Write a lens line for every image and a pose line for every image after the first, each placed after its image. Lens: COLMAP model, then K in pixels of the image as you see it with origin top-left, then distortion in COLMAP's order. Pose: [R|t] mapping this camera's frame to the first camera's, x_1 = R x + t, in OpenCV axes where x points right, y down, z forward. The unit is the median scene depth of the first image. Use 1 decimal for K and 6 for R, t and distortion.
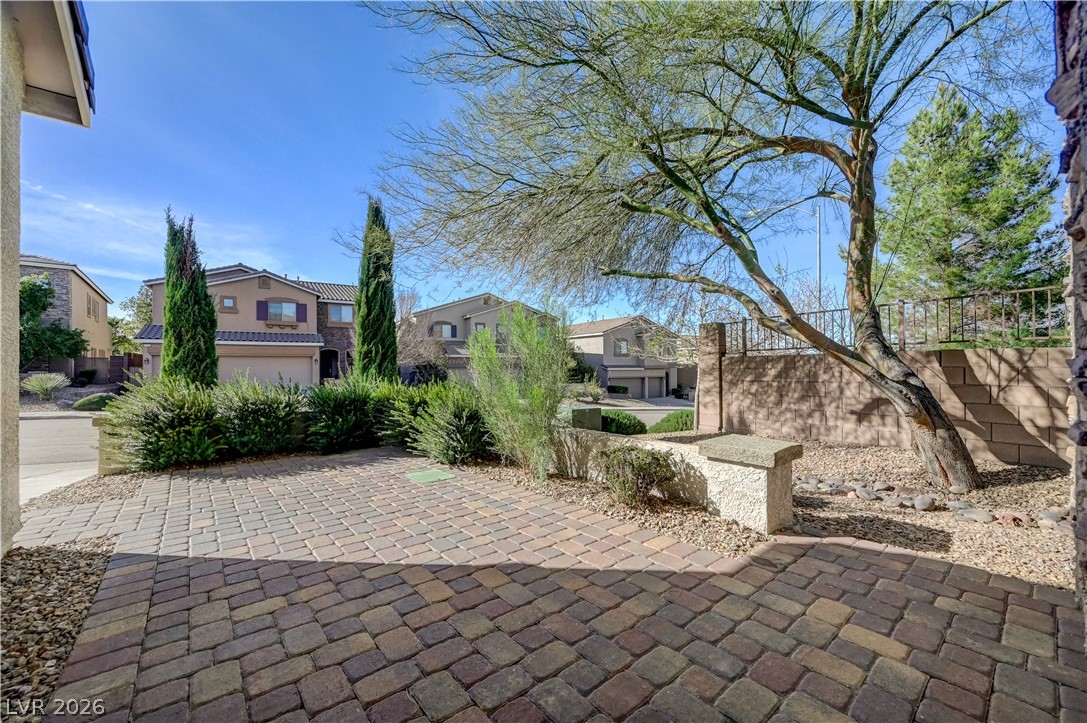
lens RADIAL K [[435.4, 0, 549.2], [0, 435.4, 367.4], [0, 0, 1]] dist [-0.000196, 0.000020]
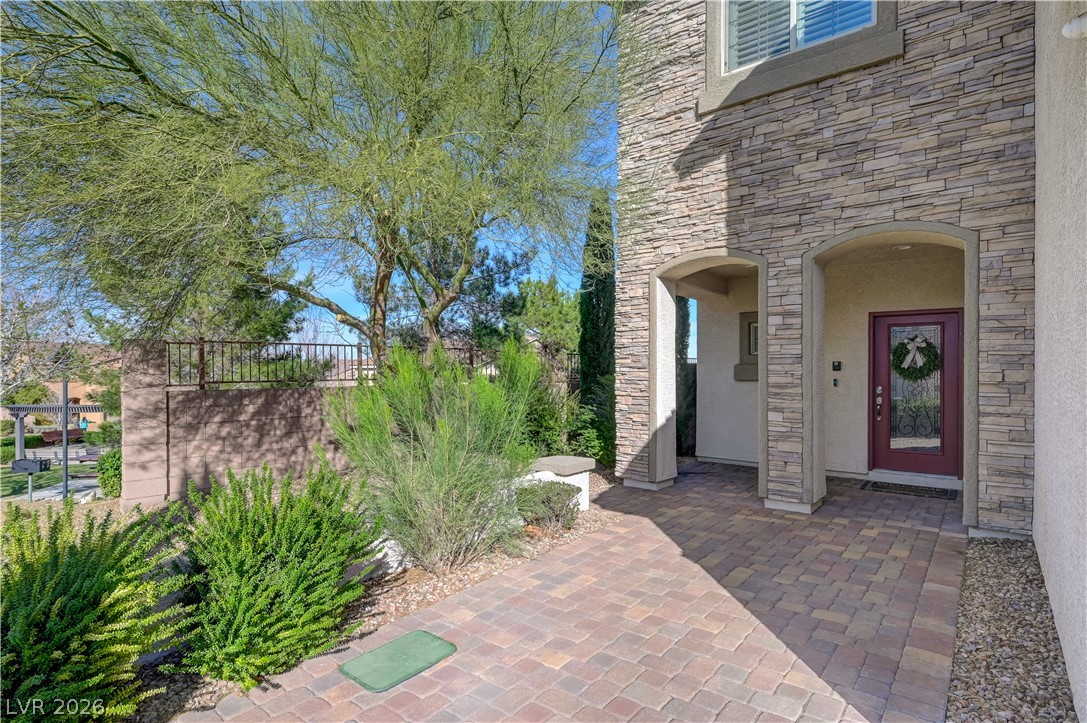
lens RADIAL K [[558.4, 0, 544.1], [0, 558.4, 373.6], [0, 0, 1]] dist [0.001346, 0.000222]
pose [[-0.195530, -0.001613, 0.980696, -0.686893], [-0.000467, 0.999999, 0.001551, -0.062182], [-0.980698, -0.000155, -0.195531, 0.693961]]
